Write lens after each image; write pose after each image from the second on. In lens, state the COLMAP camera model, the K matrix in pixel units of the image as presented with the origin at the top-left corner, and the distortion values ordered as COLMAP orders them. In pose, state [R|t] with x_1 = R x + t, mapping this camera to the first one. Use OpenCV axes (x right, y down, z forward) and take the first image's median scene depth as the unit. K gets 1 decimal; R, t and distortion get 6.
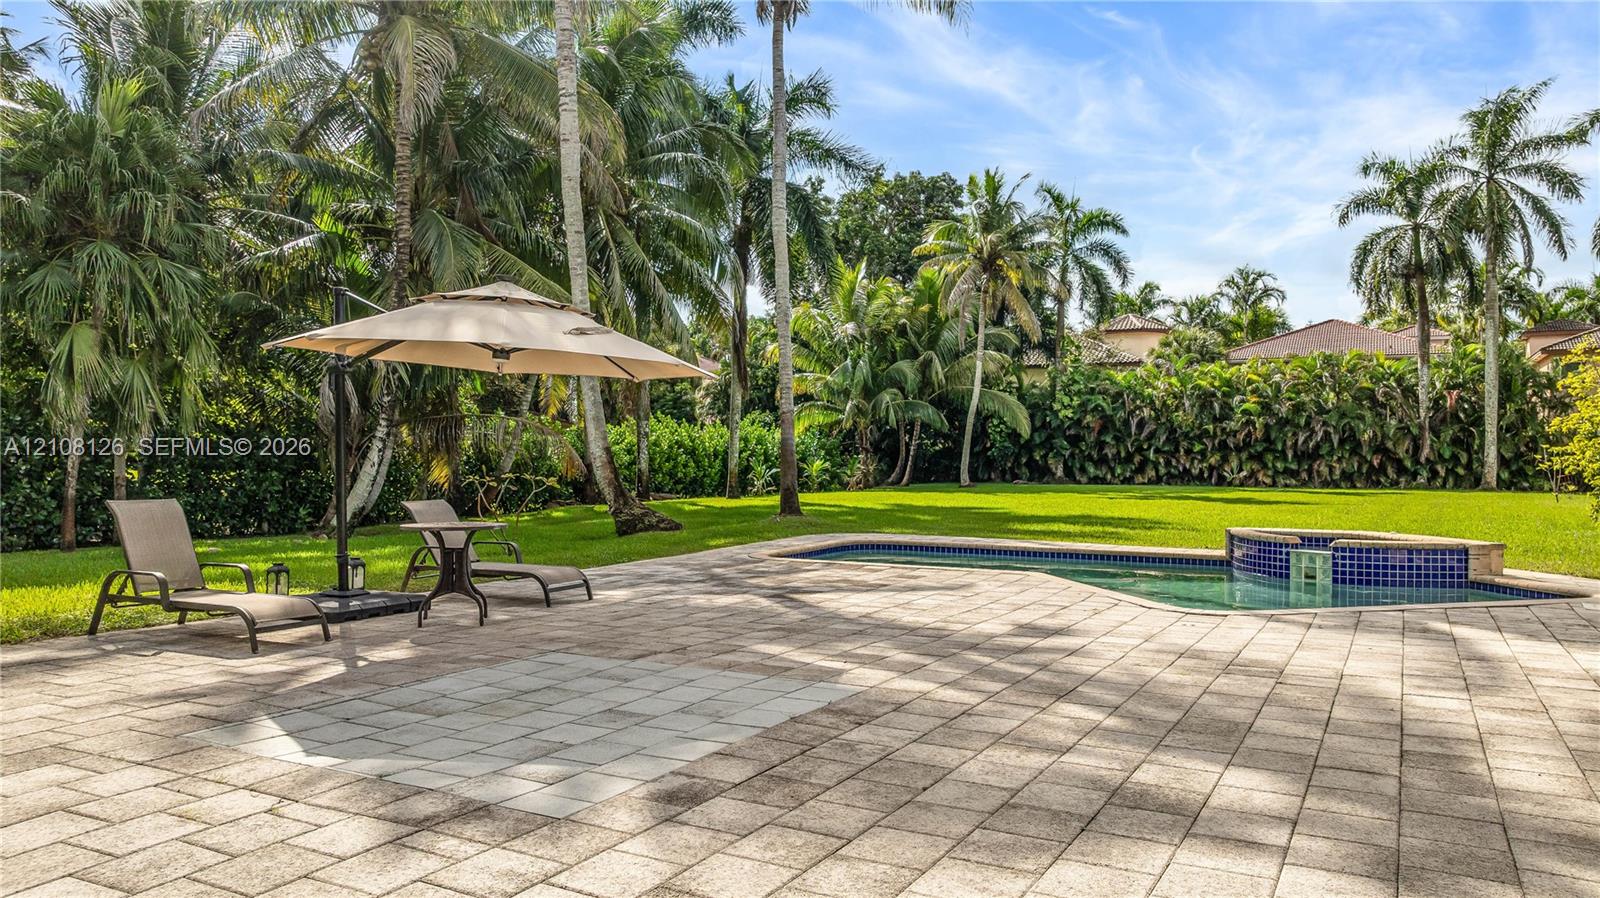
lens RADIAL K [[1133.9, 0, 800.0], [0, 1133.9, 449.0], [0, 0, 1]] dist [-0.011537, -0.003347]
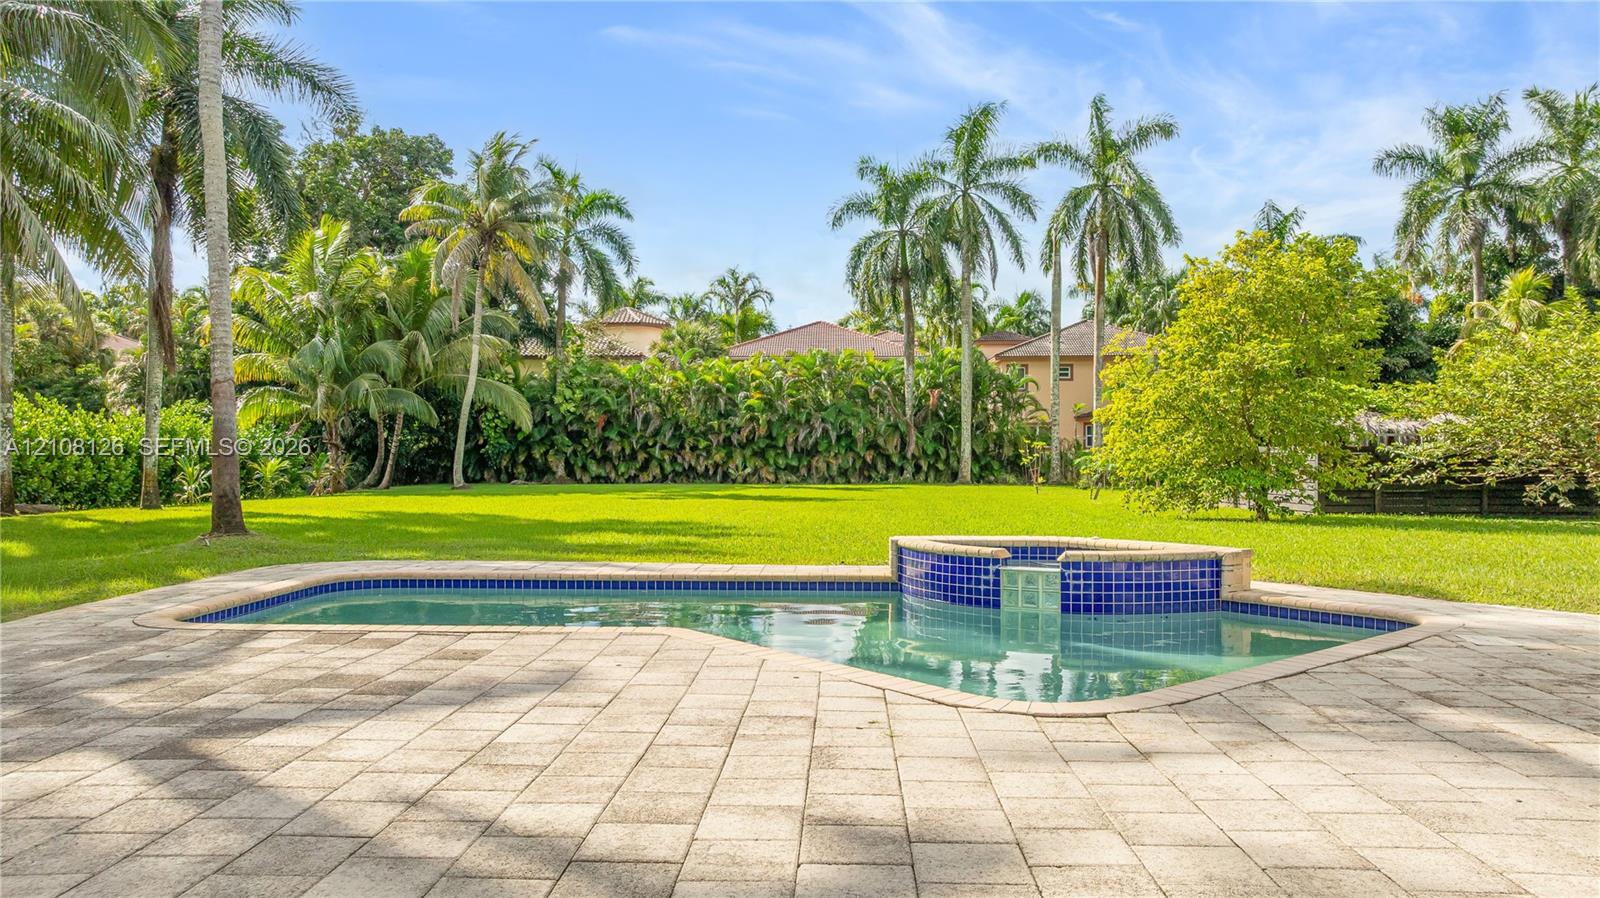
lens RADIAL K [[1133.9, 0, 800.0], [0, 1133.9, 449.0], [0, 0, 1]] dist [-0.011537, -0.003347]
pose [[0.899848, -0.001484, 0.436200, 0.001626], [0.001672, 0.999999, -0.000047, 0.003211], [-0.436200, 0.000771, 0.899850, 0.094057]]
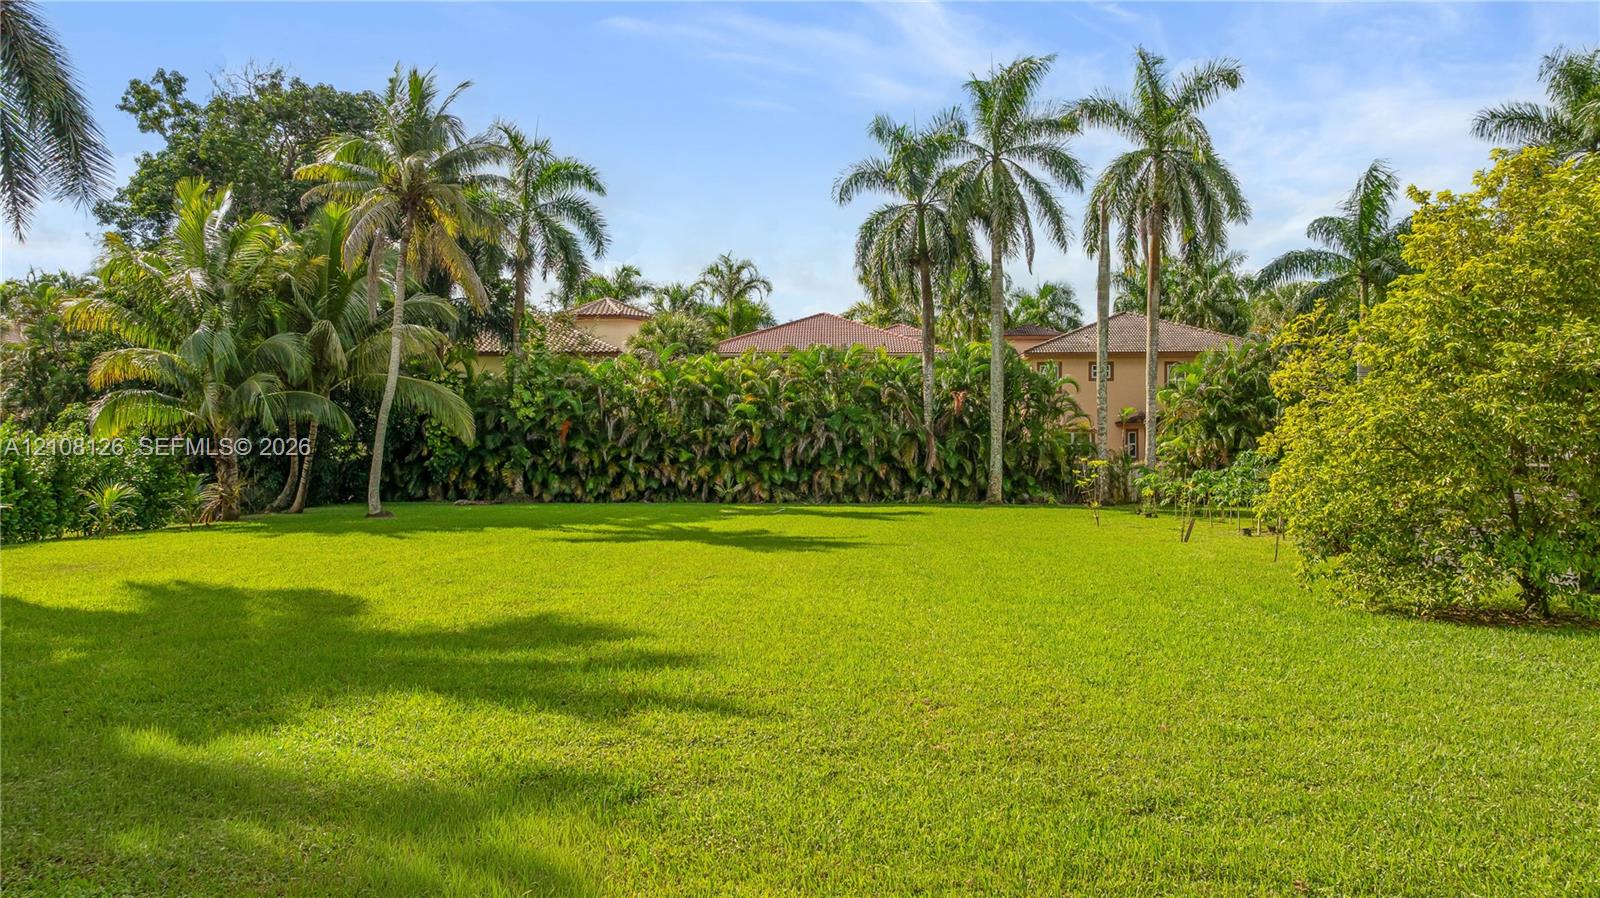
lens RADIAL K [[1145.0, 0, 800.0], [0, 1145.0, 449.0], [0, 0, 1]] dist [-0.012655, -0.003171]
pose [[0.900961, -0.001180, 0.433898, 0.068856], [0.000696, 0.999999, 0.001274, -0.007897], [-0.433899, -0.000846, 0.900961, 0.226695]]
